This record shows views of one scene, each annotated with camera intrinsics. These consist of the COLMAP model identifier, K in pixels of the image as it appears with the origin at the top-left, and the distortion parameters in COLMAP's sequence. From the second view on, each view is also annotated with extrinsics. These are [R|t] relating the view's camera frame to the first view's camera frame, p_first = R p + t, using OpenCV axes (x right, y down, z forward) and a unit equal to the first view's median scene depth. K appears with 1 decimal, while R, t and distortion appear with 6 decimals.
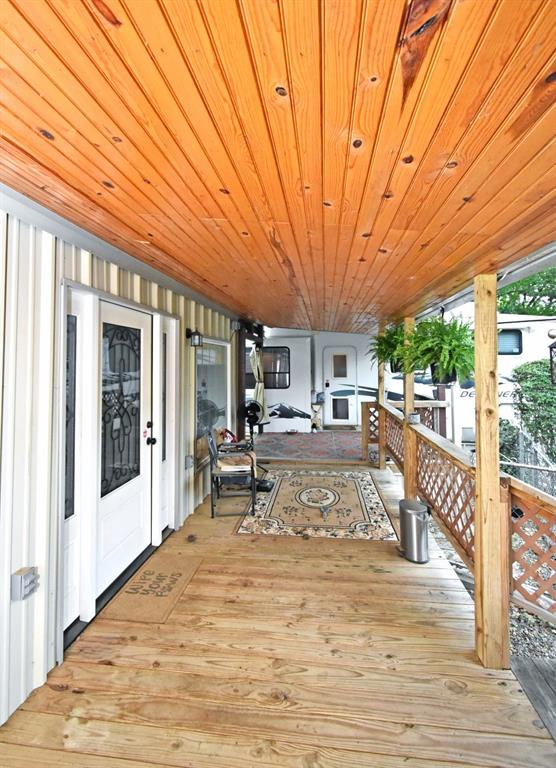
lens RADIAL K [[355.3, 0, 279.9], [0, 355.3, 384.0], [0, 0, 1]] dist [-0.055882, 0.000933]
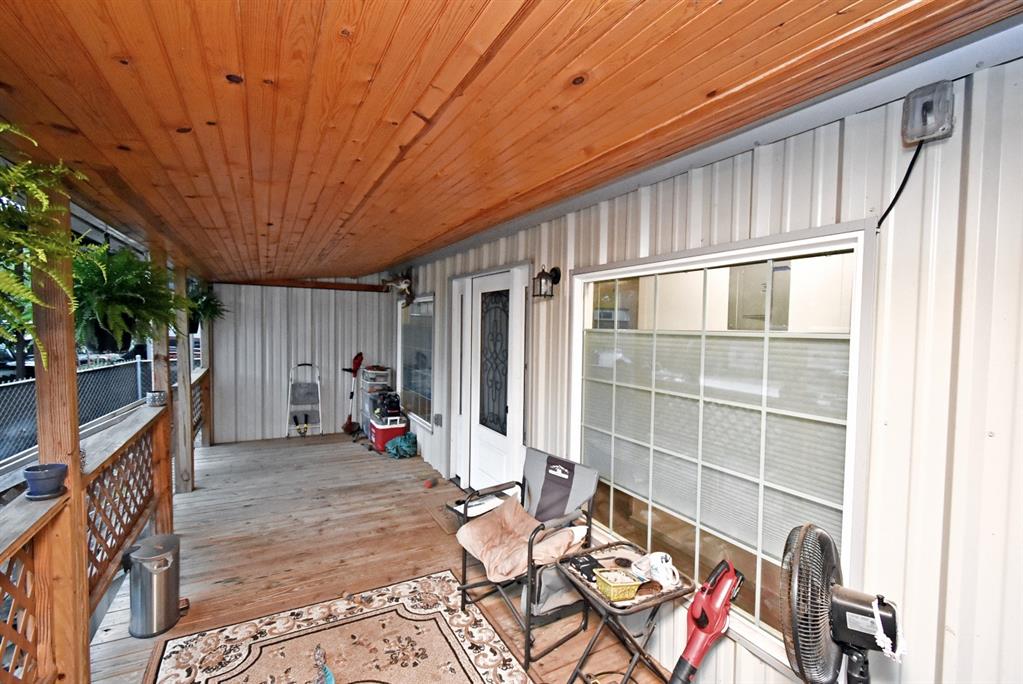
lens RADIAL K [[448.0, 0, 514.2], [0, 448.0, 343.9], [0, 0, 1]] dist [0.007407, -0.006598]
pose [[-0.809553, 0.025285, -0.586503, 0.367781], [-0.034348, 0.995320, 0.090321, -0.132125], [0.586042, 0.093265, -0.804896, 2.280071]]
